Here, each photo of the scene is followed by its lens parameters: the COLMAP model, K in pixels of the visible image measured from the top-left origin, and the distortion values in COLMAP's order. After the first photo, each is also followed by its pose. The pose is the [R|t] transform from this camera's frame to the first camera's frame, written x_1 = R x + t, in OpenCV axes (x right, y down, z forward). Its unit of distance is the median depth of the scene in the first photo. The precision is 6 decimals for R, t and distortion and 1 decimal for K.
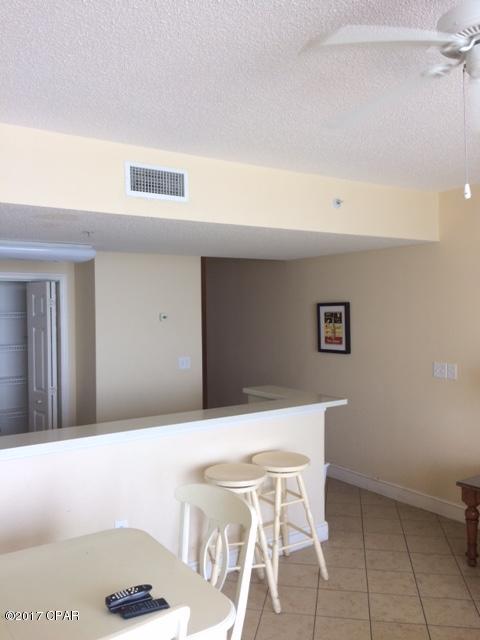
lens RADIAL K [[578.7, 0, 240.0], [0, 578.7, 320.0], [0, 0, 1]] dist [0.089862, -0.012013]
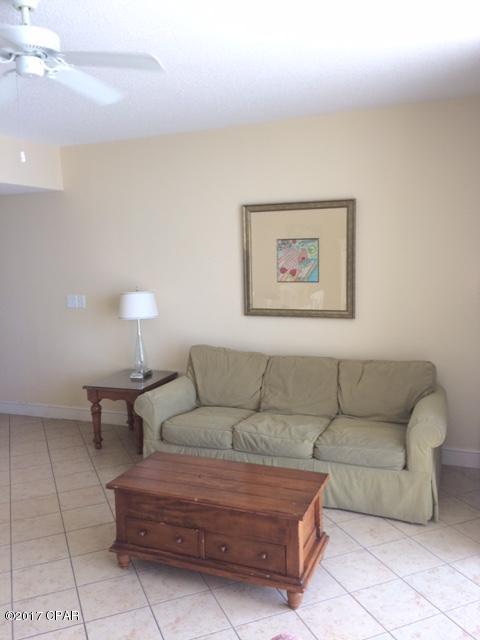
lens RADIAL K [[578.7, 0, 240.0], [0, 578.7, 320.0], [0, 0, 1]] dist [0.089862, -0.012013]
pose [[0.850603, -0.083065, 0.519205, 0.017013], [0.038615, 0.994645, 0.095865, 0.026882], [-0.524388, -0.061494, 0.849256, -0.220844]]
